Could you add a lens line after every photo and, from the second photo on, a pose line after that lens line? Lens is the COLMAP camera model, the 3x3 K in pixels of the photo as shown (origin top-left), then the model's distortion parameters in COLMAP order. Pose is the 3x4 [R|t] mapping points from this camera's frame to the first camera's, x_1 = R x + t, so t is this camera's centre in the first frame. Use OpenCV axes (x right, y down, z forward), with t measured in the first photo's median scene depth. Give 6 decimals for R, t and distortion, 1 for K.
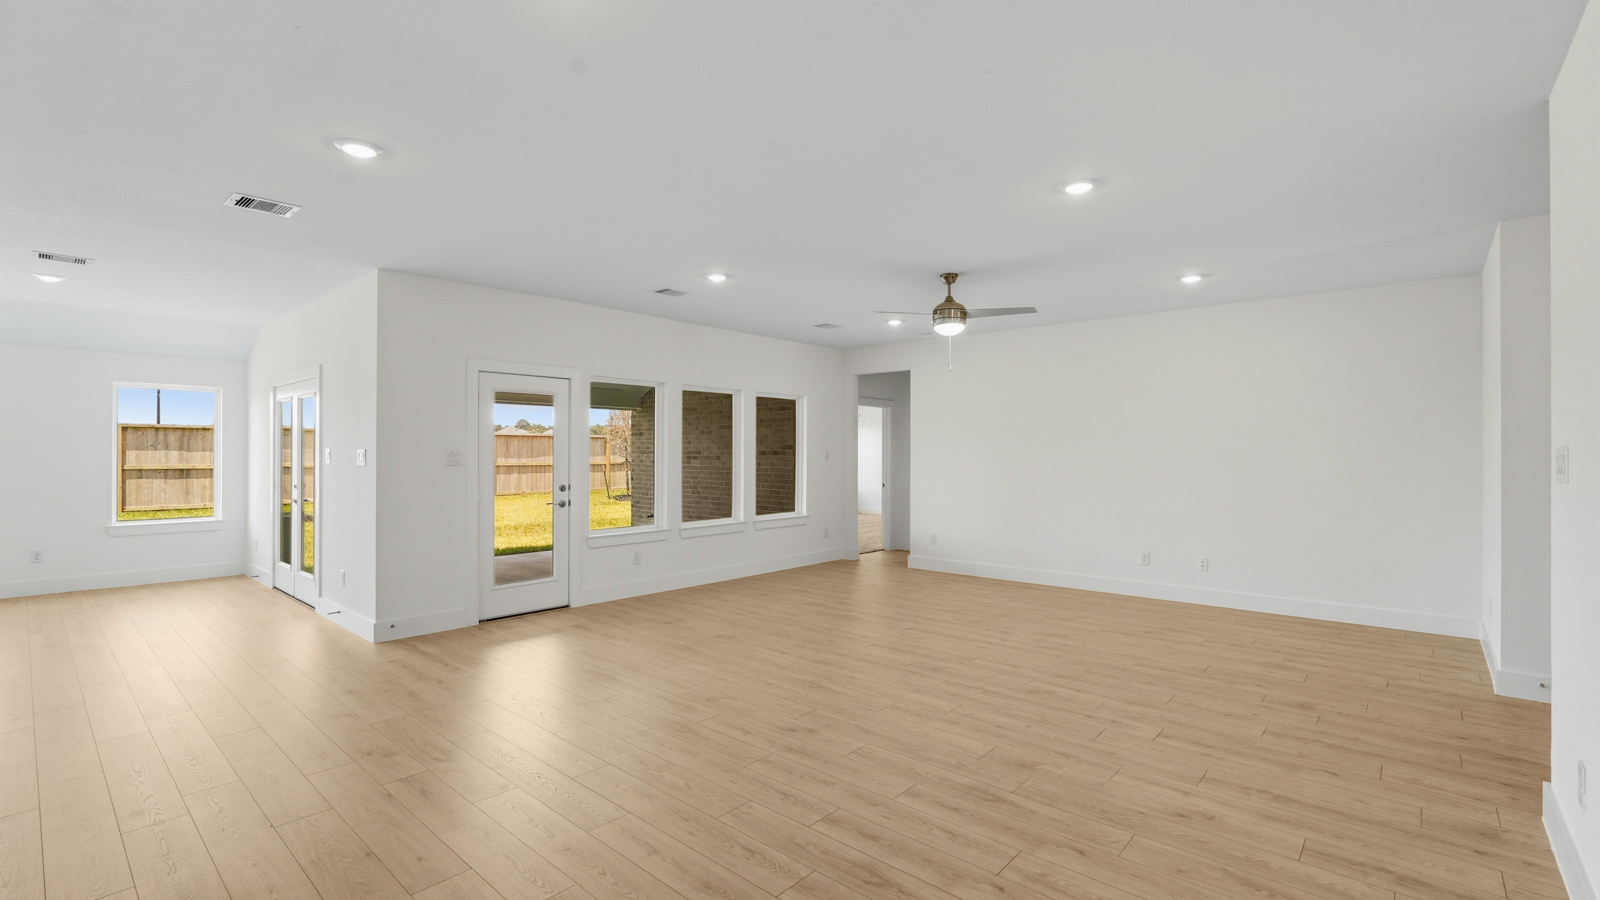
lens RADIAL K [[709.1, 0, 797.8], [0, 709.1, 449.8], [0, 0, 1]] dist [-0.011124, 0.000989]
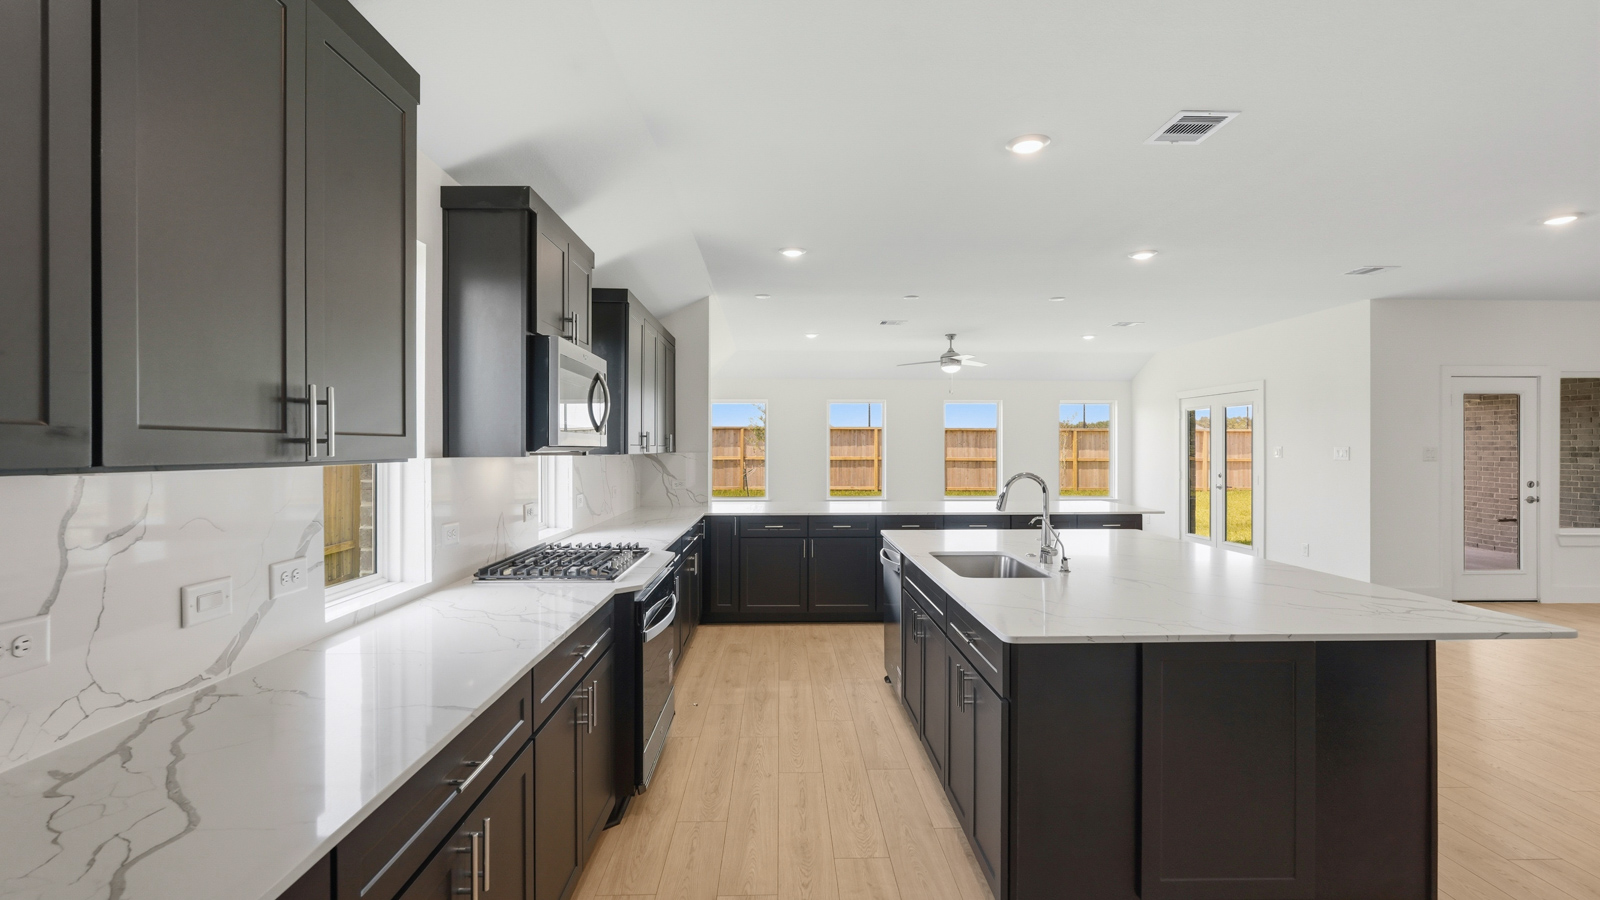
lens RADIAL K [[704.3, 0, 795.0], [0, 704.3, 457.4], [0, 0, 1]] dist [-0.007898, -0.000016]
pose [[0.671407, 0.009590, -0.741027, -0.160531], [0.002861, 0.999875, 0.015532, -0.001684], [0.741083, -0.012548, 0.671296, -0.249761]]
